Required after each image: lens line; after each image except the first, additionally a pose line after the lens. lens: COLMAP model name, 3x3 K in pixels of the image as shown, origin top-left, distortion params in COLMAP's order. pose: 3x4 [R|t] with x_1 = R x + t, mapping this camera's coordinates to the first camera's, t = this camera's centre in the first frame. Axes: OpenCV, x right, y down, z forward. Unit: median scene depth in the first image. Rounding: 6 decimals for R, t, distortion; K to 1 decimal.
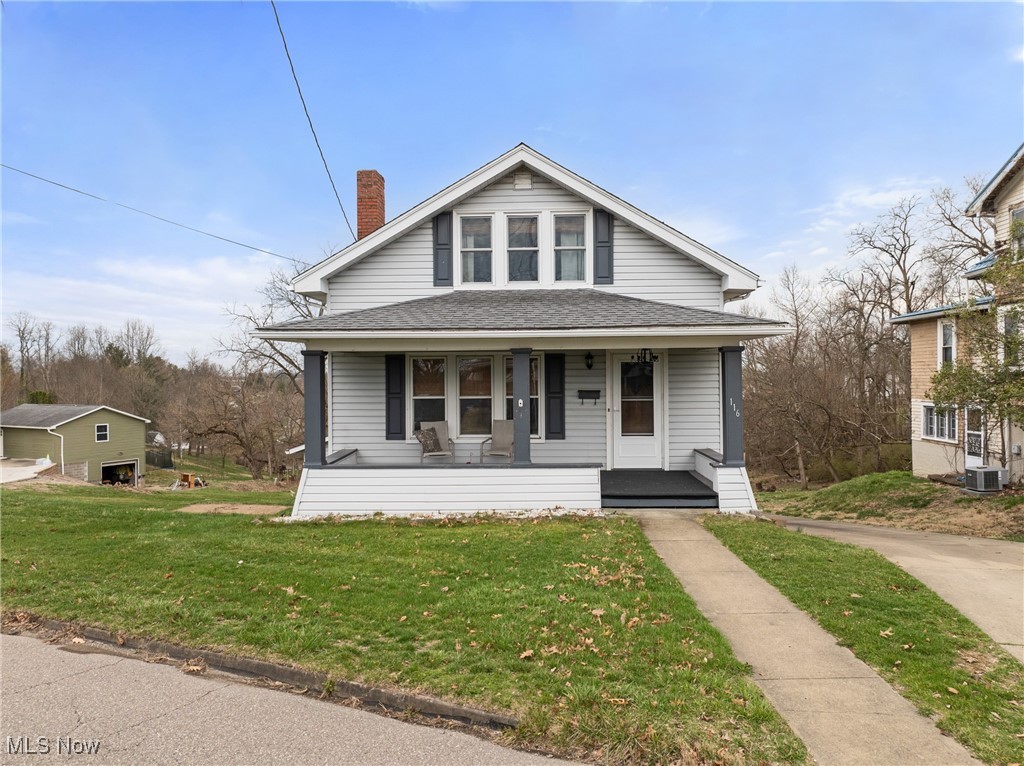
lens RADIAL K [[723.1, 0, 512.0], [0, 723.1, 383.0], [0, 0, 1]] dist [-0.036967, -0.002923]
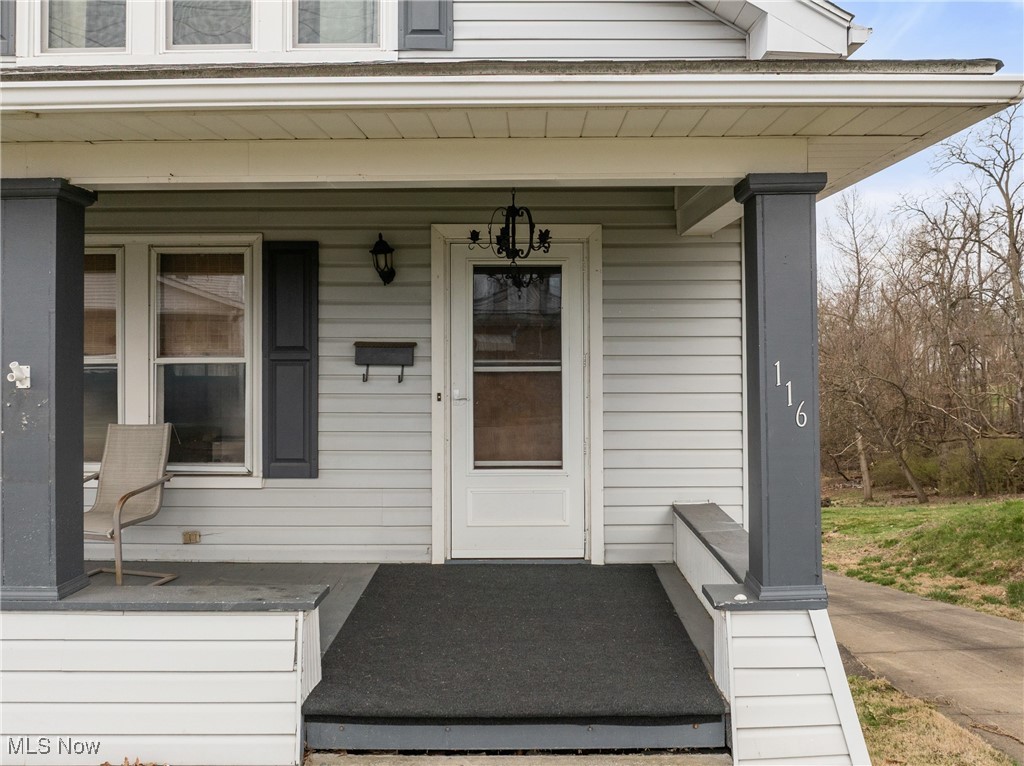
lens RADIAL K [[926.6, 0, 523.9], [0, 926.6, 352.4], [0, 0, 1]] dist [-0.046938, -0.006368]
pose [[0.999276, 0.003209, 0.037922, 0.158484], [-0.003176, 0.999995, -0.000928, 0.015358], [-0.037924, 0.000806, 0.999280, 0.533160]]
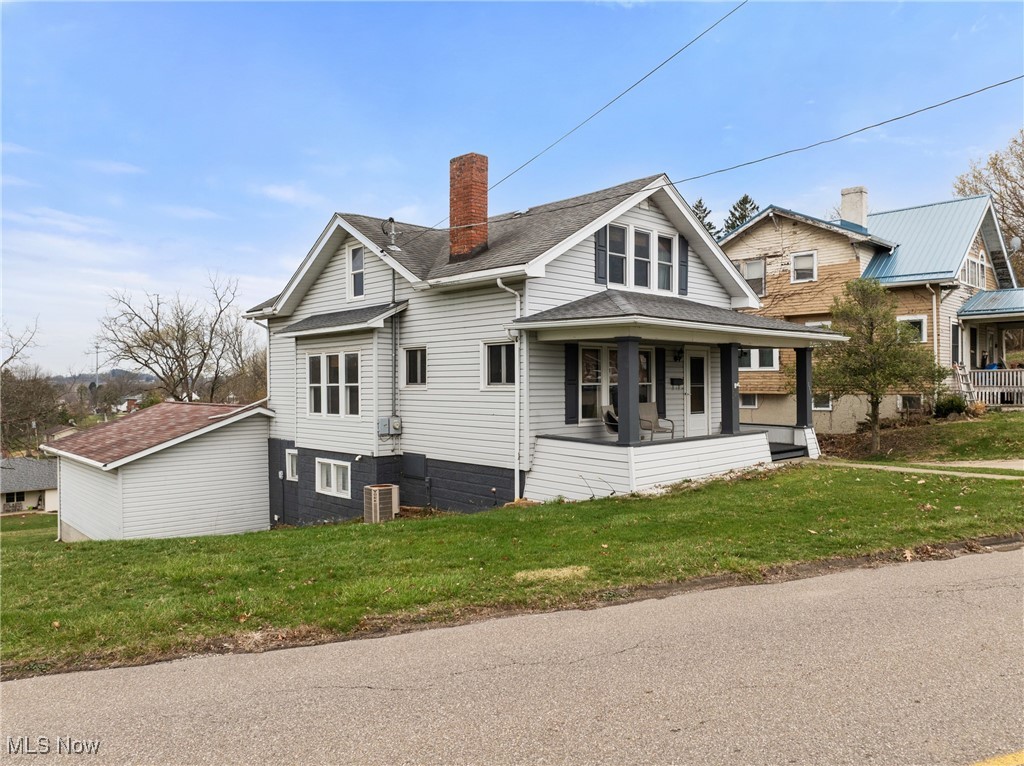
lens RADIAL K [[726.4, 0, 512.0], [0, 726.4, 383.0], [0, 0, 1]] dist [-0.035767, 0.001335]
pose [[0.710807, 0.002007, 0.703385, -0.980103], [0.004714, 0.999960, -0.007616, 0.026420], [-0.703372, 0.008729, 0.710769, 0.304191]]
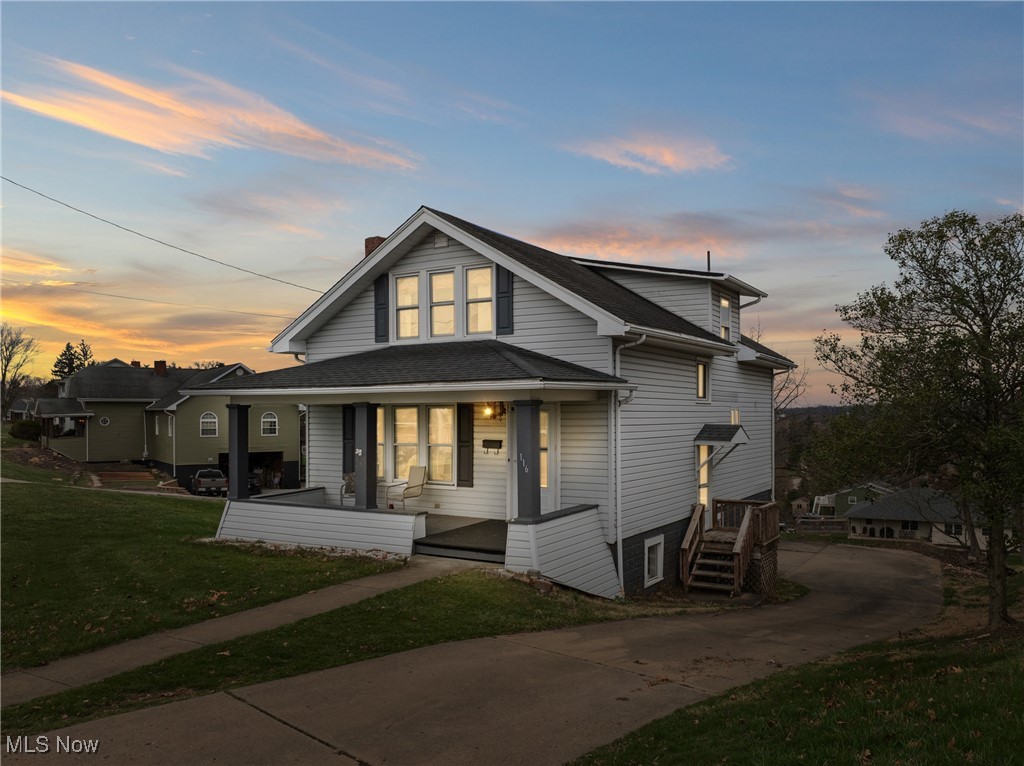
lens RADIAL K [[778.6, 0, 557.5], [0, 778.6, 417.1], [0, 0, 1]] dist [-0.043517, -0.000537]
pose [[0.891417, 0.006260, -0.453142, 0.679381], [-0.006172, 0.999980, 0.001674, -0.024269], [0.453143, 0.001304, 0.891437, 0.070070]]
